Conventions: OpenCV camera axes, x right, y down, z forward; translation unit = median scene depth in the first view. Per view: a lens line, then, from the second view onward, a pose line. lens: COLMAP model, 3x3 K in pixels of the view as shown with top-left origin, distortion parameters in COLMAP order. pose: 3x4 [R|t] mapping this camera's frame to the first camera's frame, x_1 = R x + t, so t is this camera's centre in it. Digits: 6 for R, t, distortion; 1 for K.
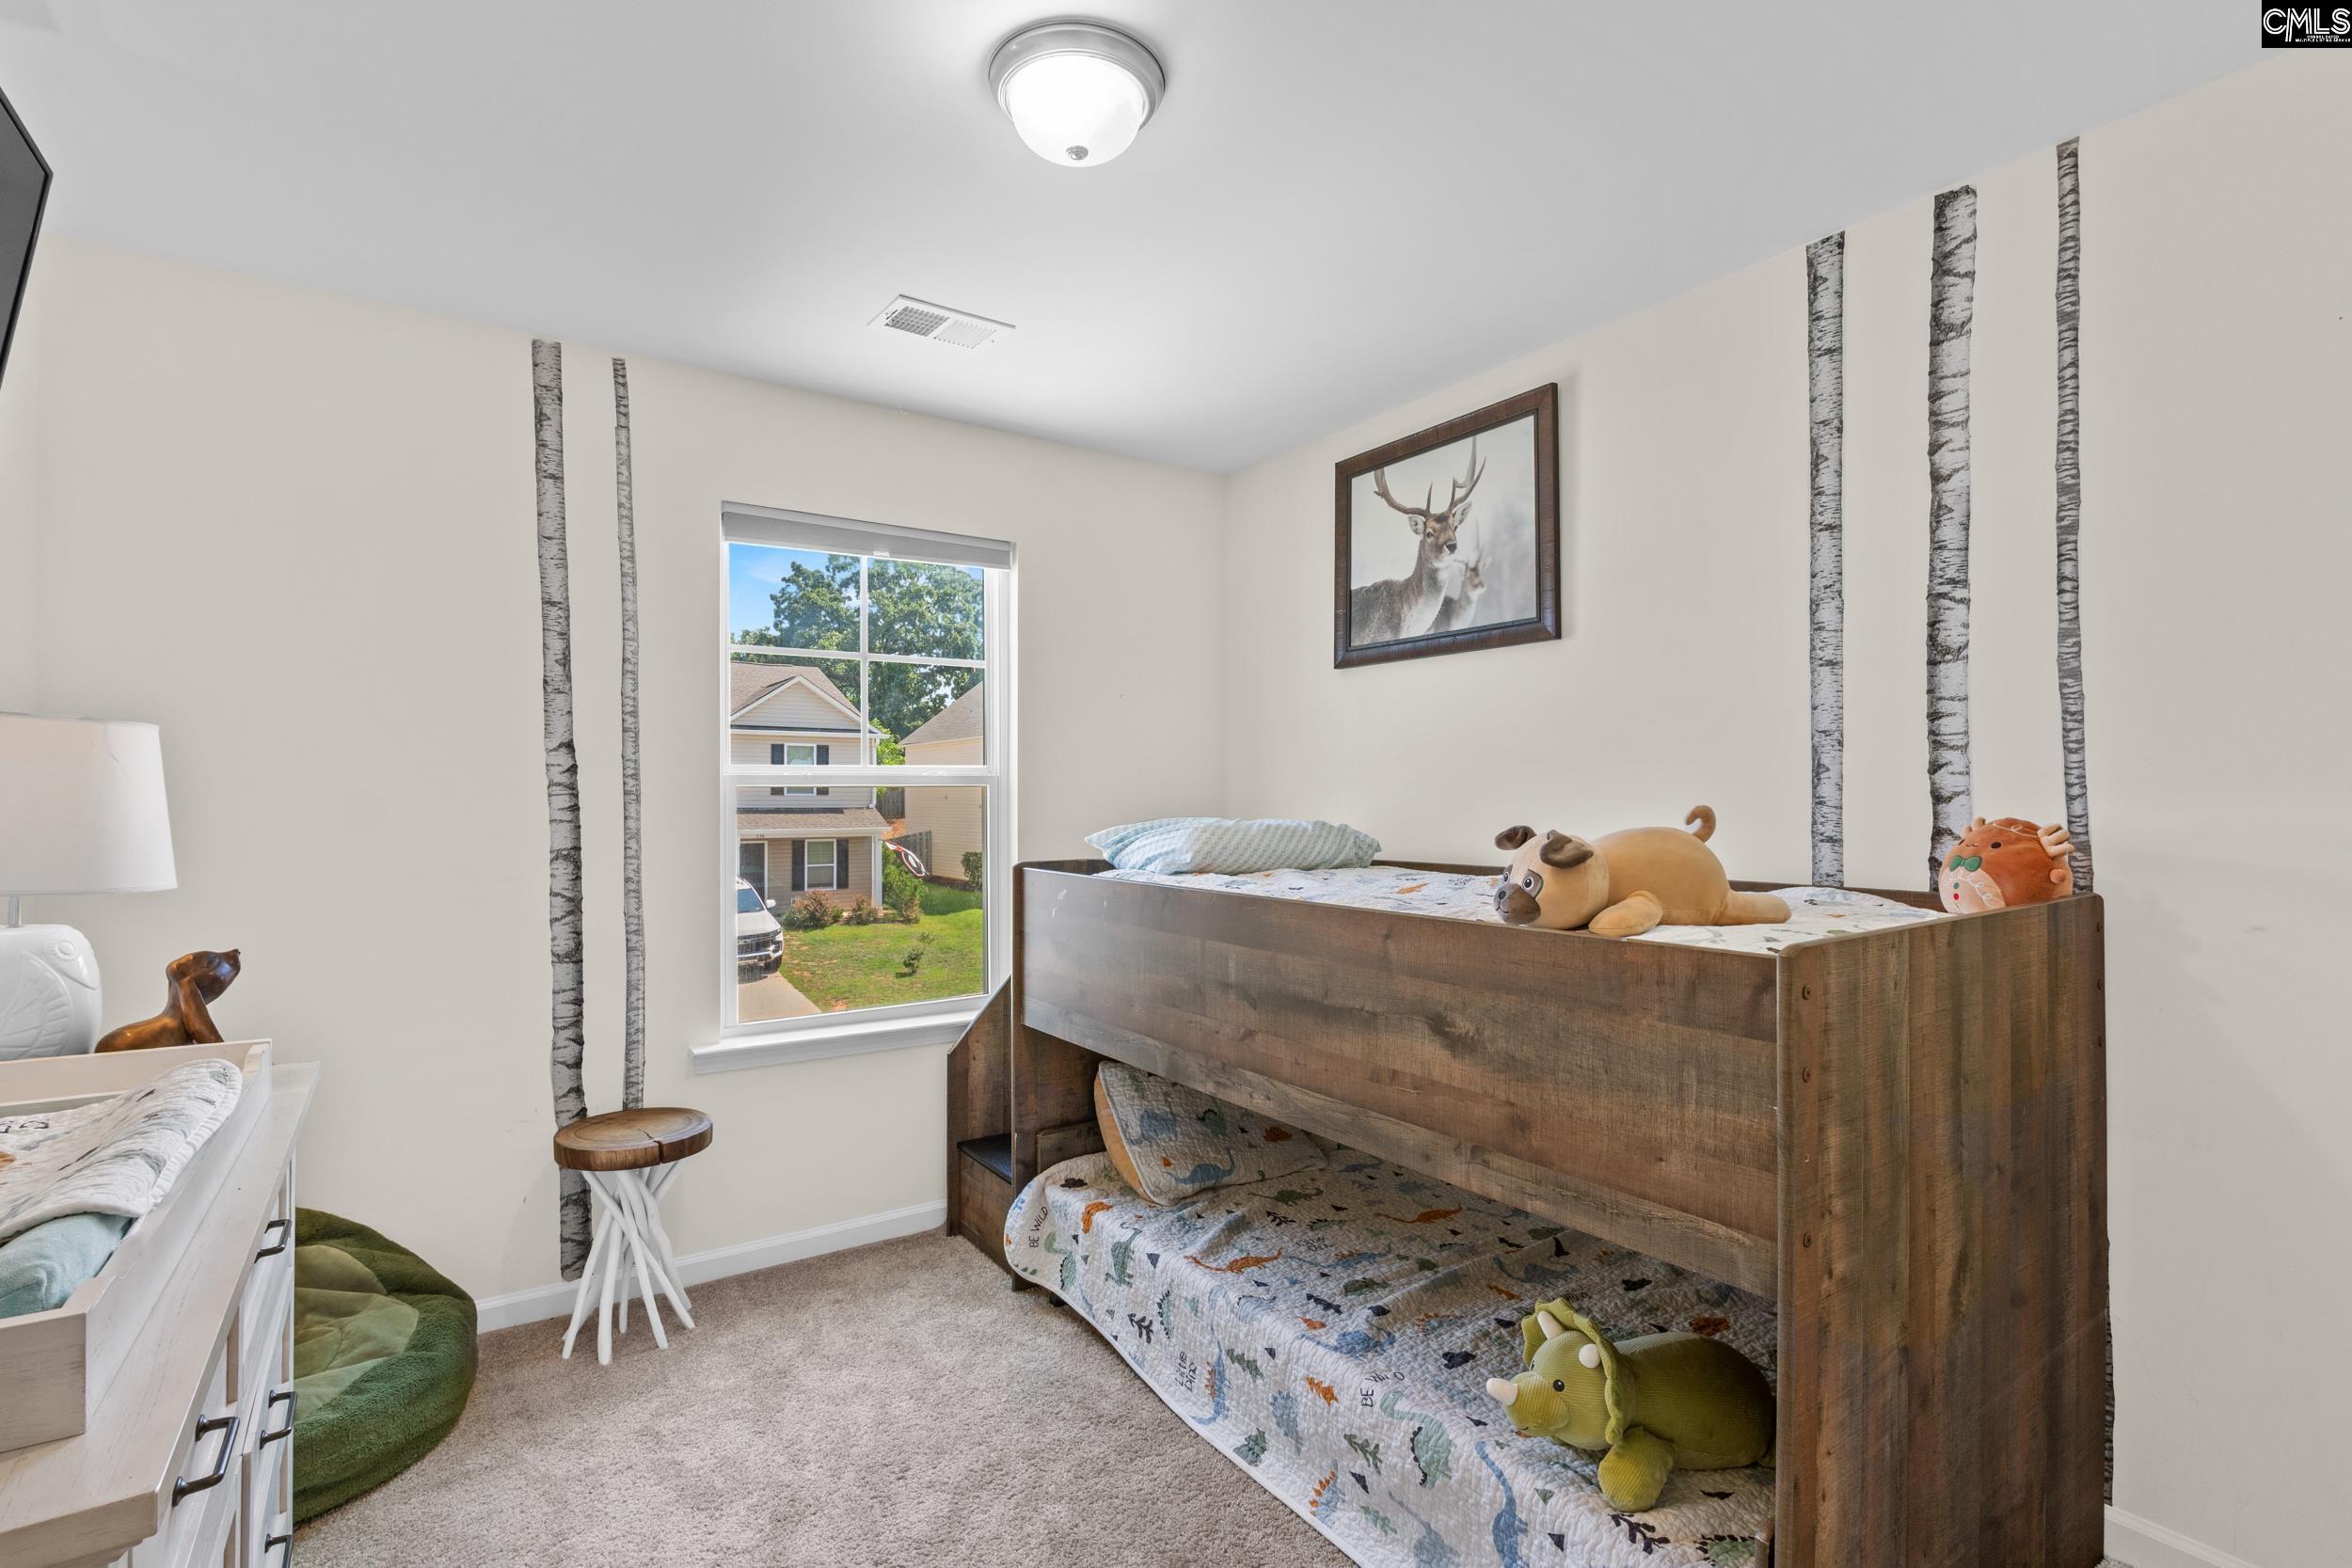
lens RADIAL K [[1096.4, 0, 1177.8], [0, 1096.4, 791.4], [0, 0, 1]] dist [-0.008954, -0.001024]
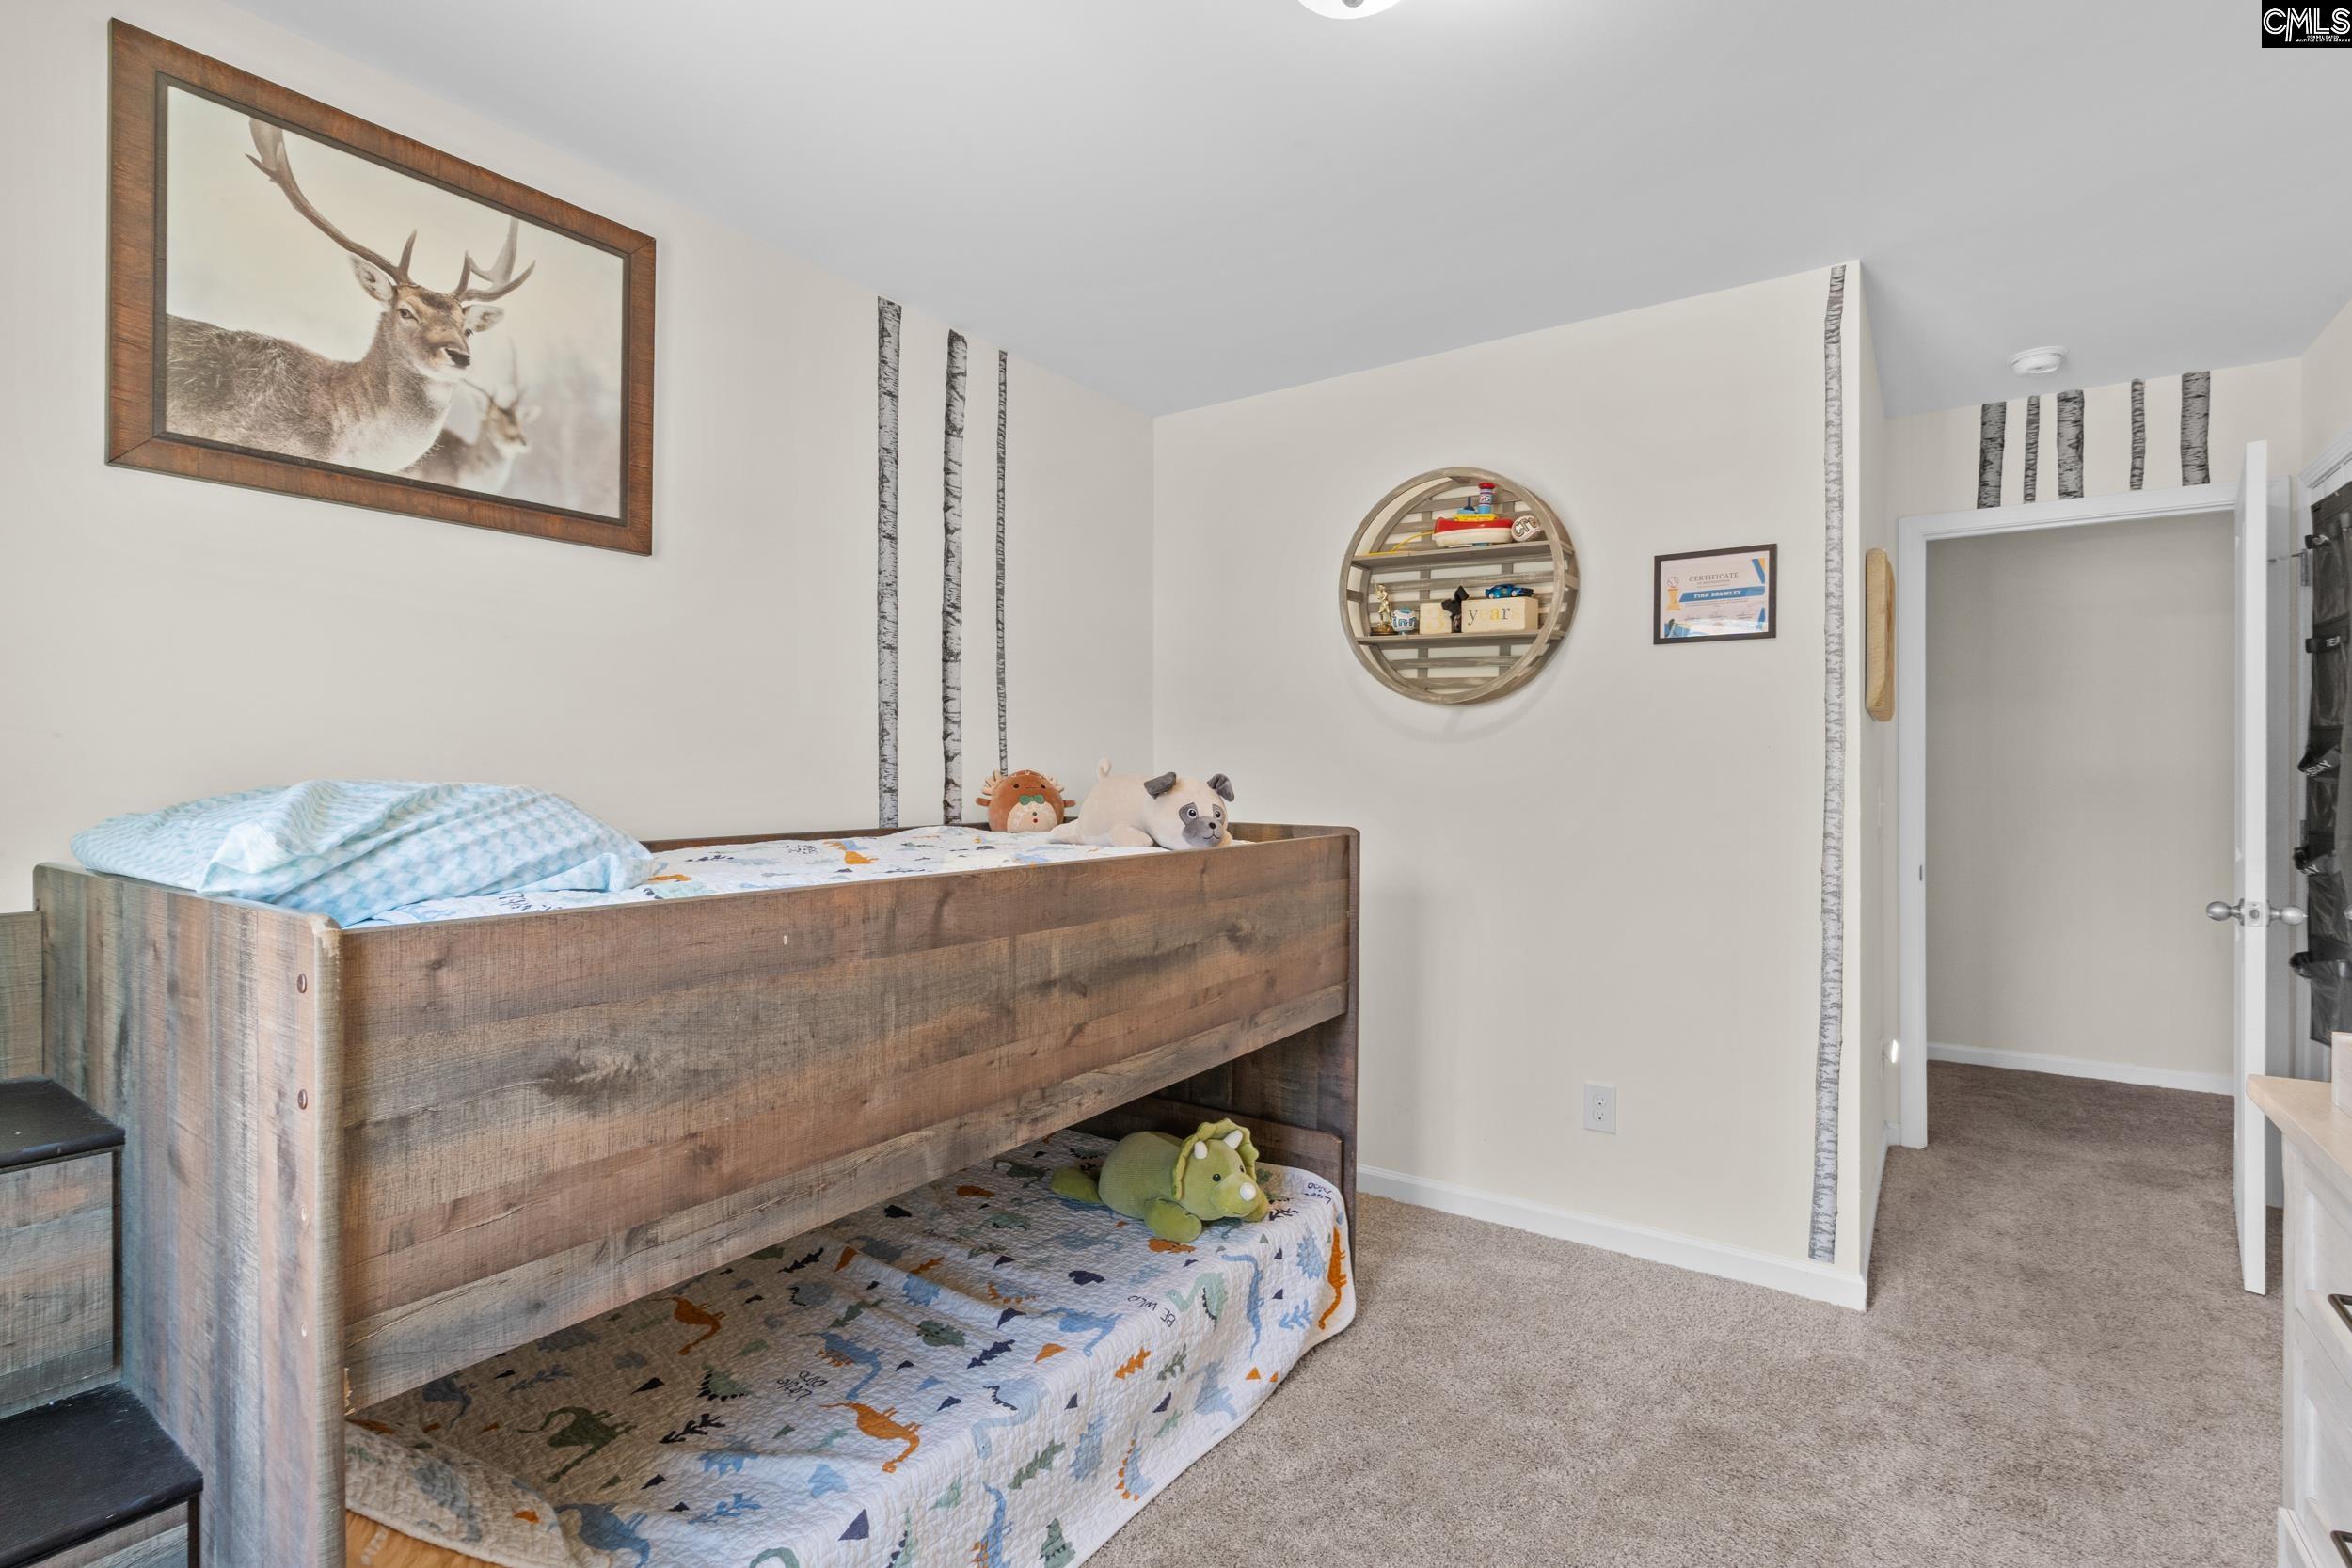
lens RADIAL K [[1096.4, 0, 1179.7], [0, 1096.4, 776.6], [0, 0, 1]] dist [-0.008954, -0.001024]
pose [[-0.354418, 0.001341, 0.935086, -0.672113], [-0.002948, 0.999992, -0.002552, 0.030750], [-0.935082, -0.003661, -0.354411, 1.125564]]
